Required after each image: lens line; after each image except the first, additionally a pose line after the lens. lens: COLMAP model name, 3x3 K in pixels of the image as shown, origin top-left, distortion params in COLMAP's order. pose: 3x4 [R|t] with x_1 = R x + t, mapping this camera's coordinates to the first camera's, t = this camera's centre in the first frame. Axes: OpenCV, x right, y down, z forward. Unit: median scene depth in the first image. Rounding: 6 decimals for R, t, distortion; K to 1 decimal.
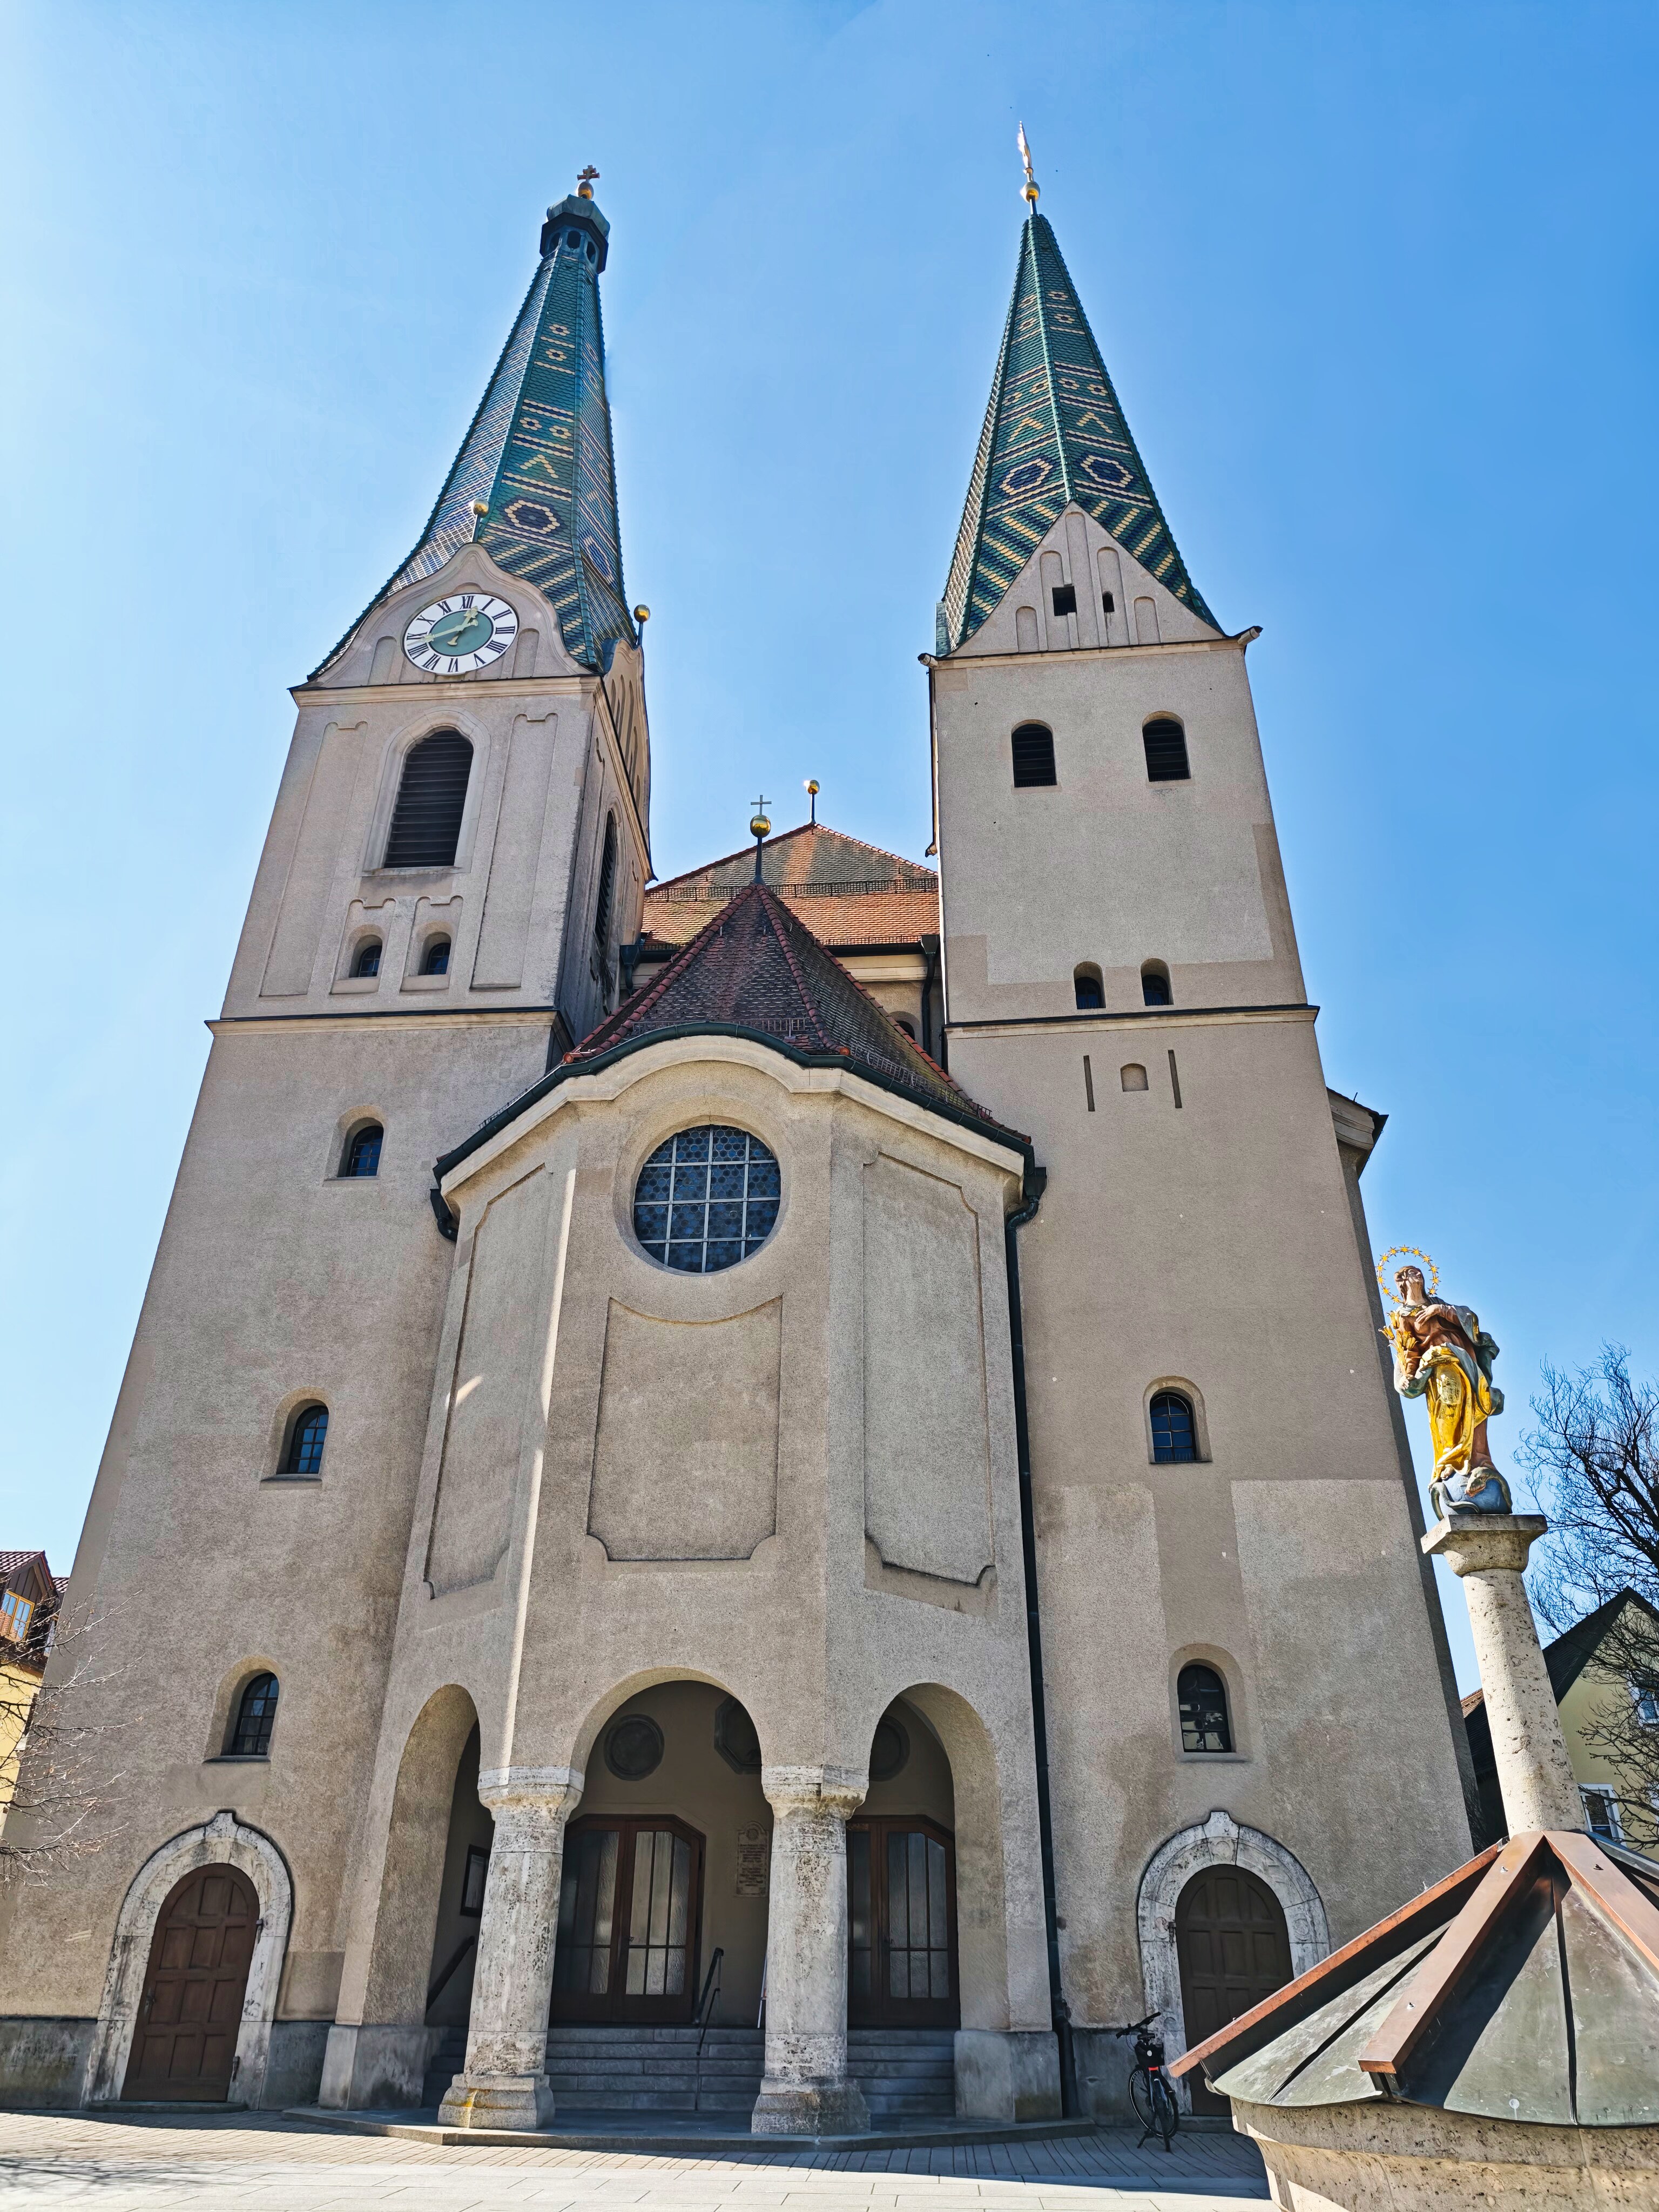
lens RADIAL K [[1487.8, 0, 834.9], [0, 1487.8, 1106.4], [0, 0, 1]] dist [0.039644, -0.043949]
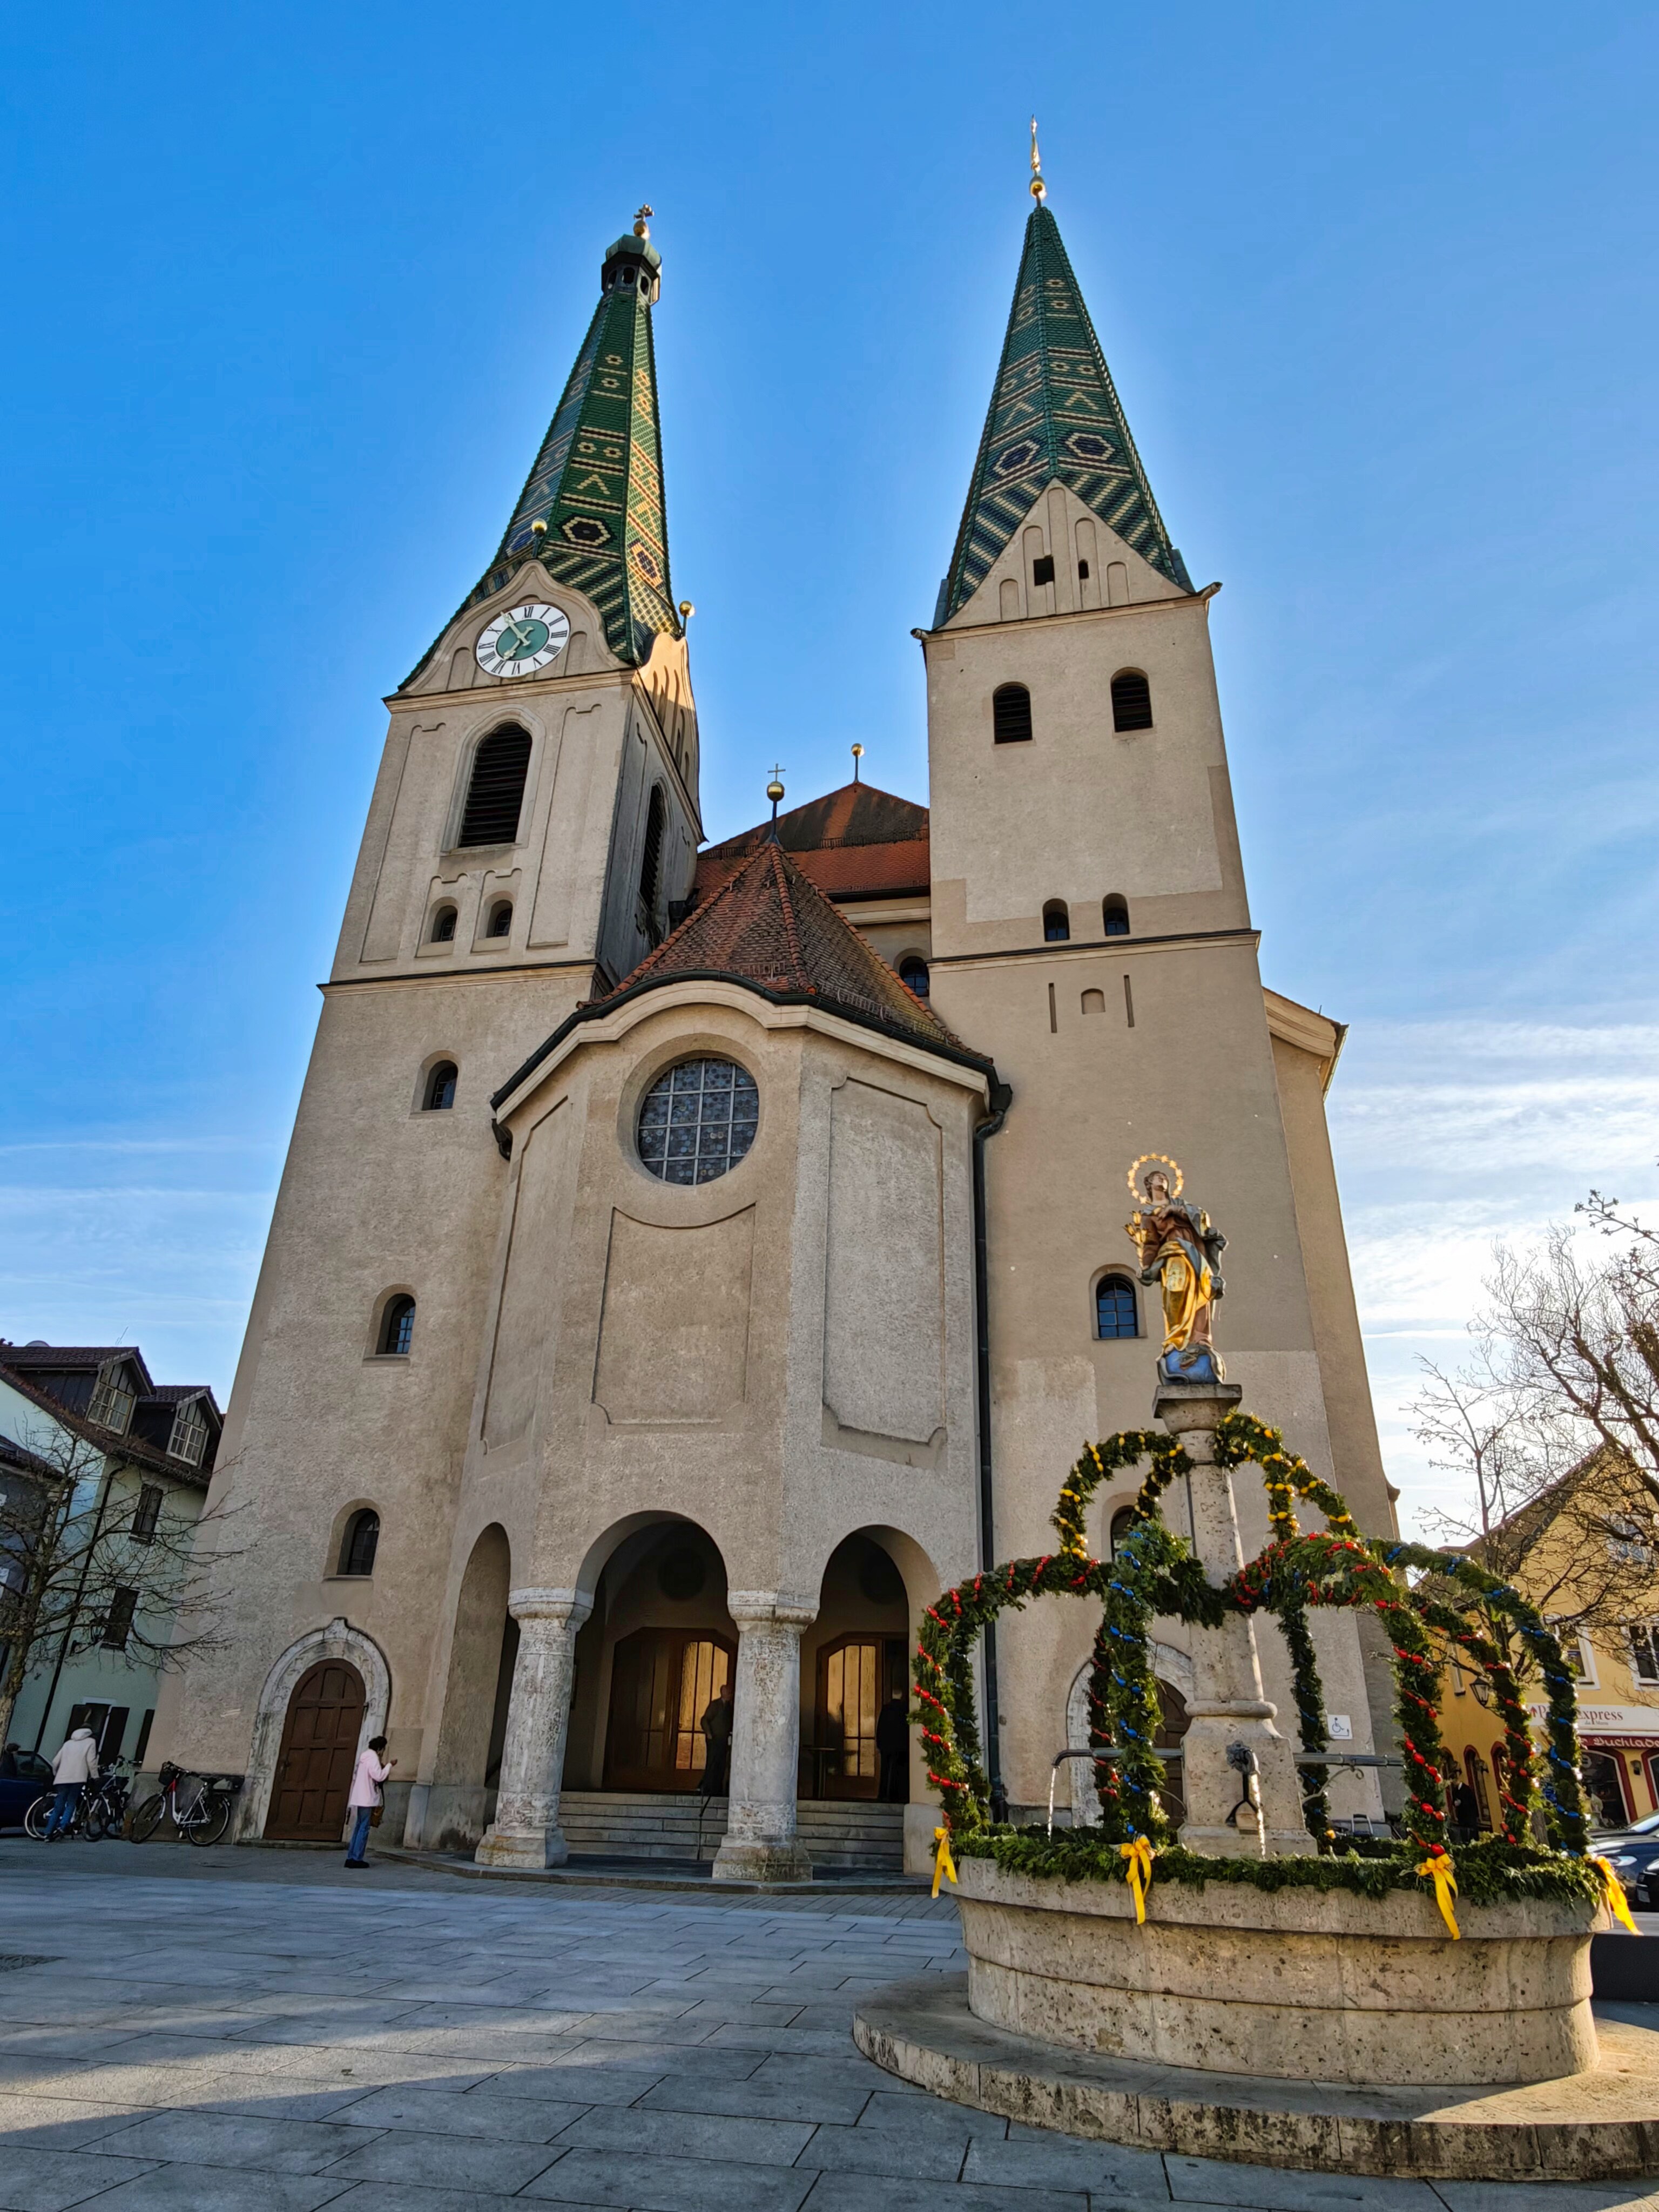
lens RADIAL K [[1308.8, 0, 811.4], [0, 1308.8, 1114.2], [0, 0, 1]] dist [-0.012333, 0.018890]
pose [[0.992831, -0.030114, -0.115672, 0.109879], [0.037538, 0.997336, 0.062552, -0.004391], [0.113480, -0.066446, 0.991316, -0.009481]]
